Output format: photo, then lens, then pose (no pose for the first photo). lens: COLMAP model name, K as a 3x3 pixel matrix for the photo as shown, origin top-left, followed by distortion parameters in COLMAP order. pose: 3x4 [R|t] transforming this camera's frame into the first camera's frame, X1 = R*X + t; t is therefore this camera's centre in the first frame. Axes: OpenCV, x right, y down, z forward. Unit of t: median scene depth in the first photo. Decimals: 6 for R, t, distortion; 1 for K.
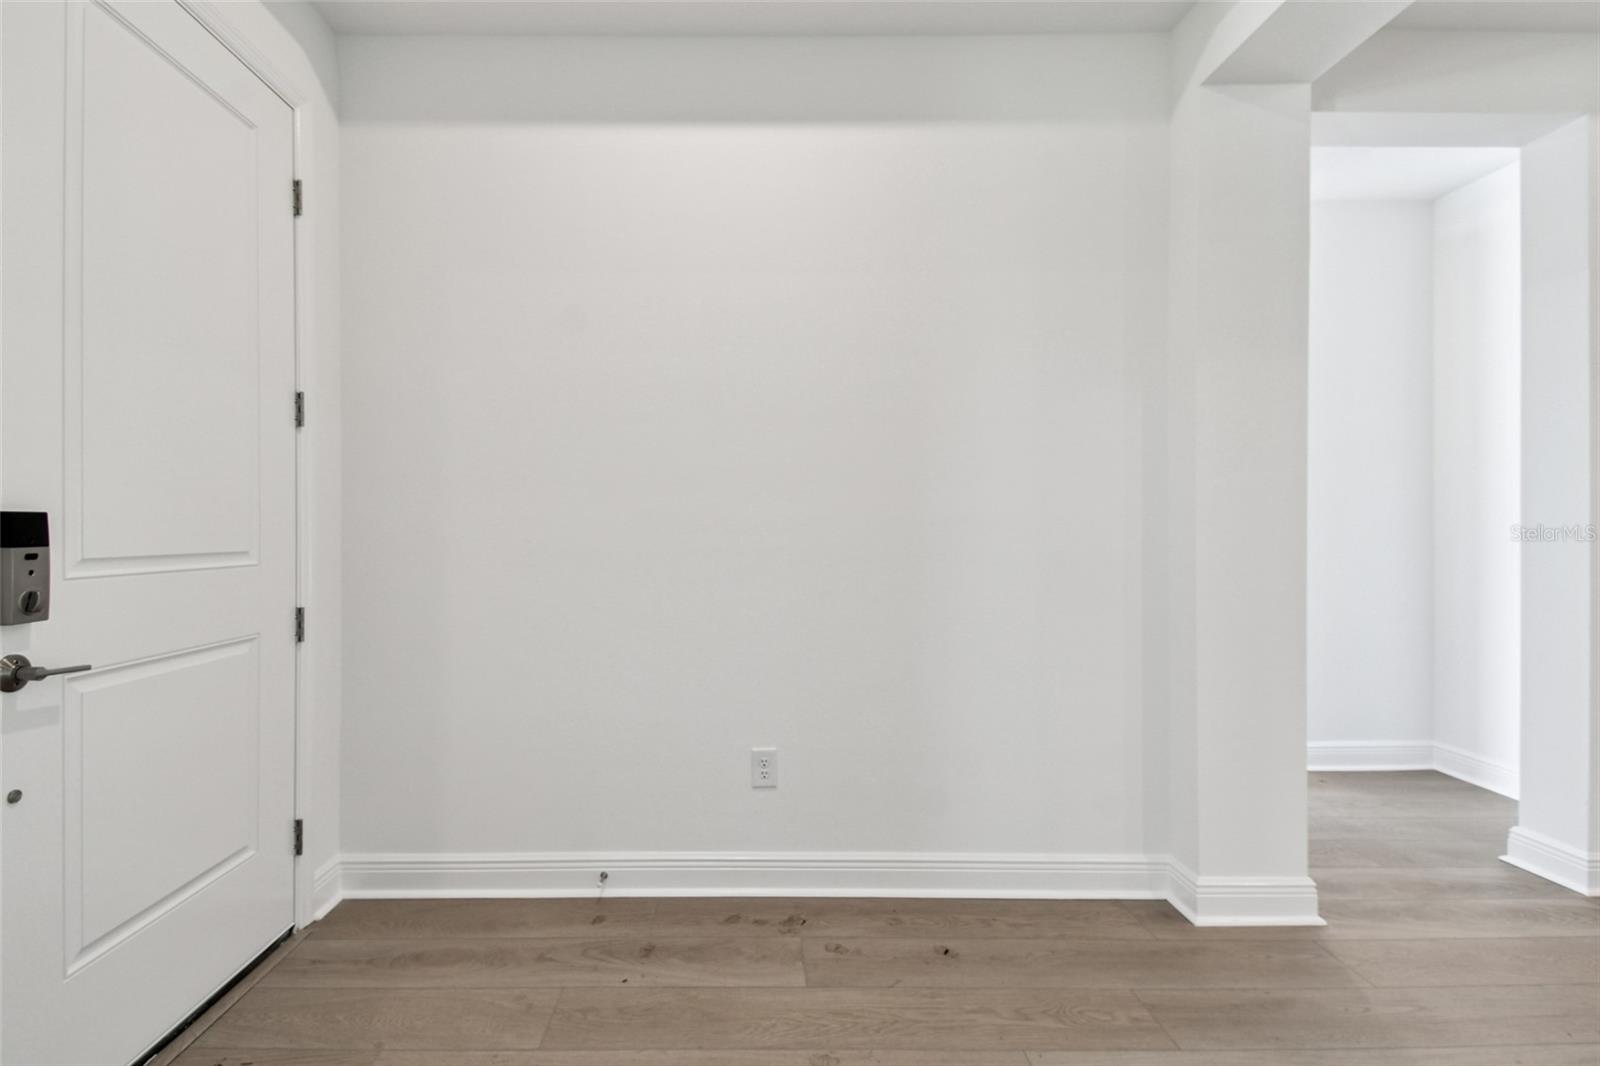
lens RADIAL K [[701.5, 0, 798.3], [0, 701.5, 537.4], [0, 0, 1]] dist [0.002024, 0.000166]
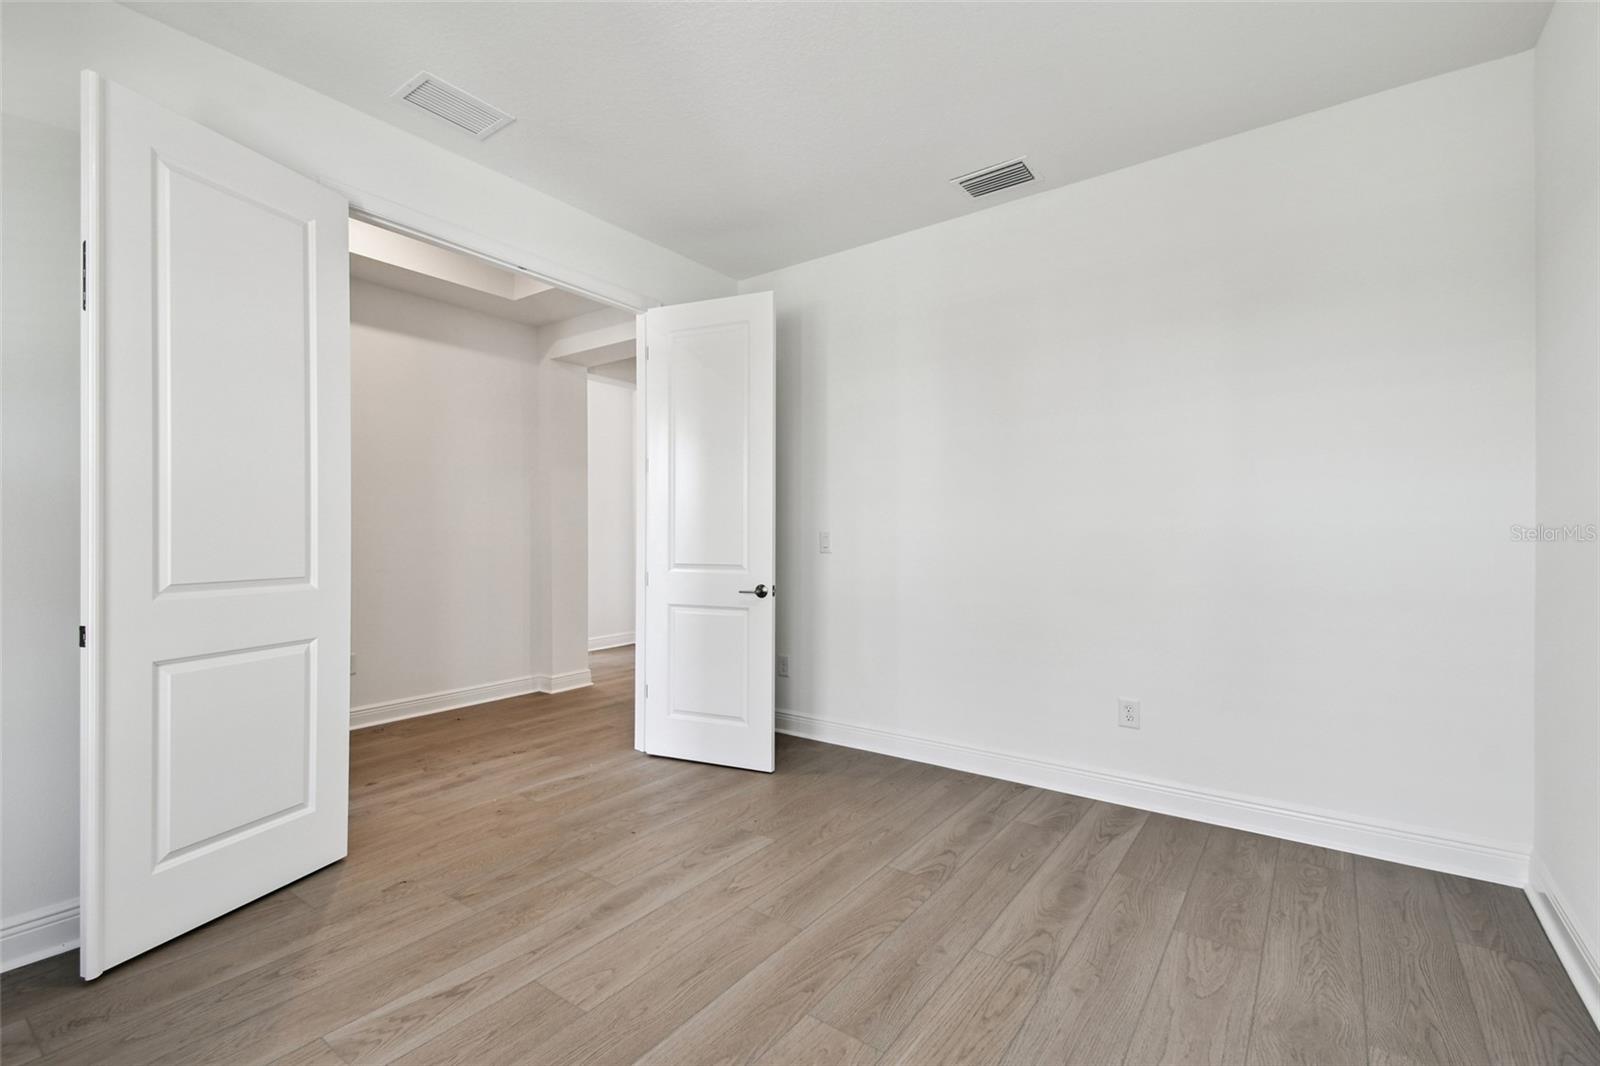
lens RADIAL K [[701.5, 0, 798.3], [0, 701.5, 537.4], [0, 0, 1]] dist [0.002024, 0.000166]
pose [[0.607385, 0.001710, 0.794406, -0.822456], [0.009272, 0.999914, -0.009241, 0.011107], [-0.794354, 0.012979, 0.607317, -1.140300]]
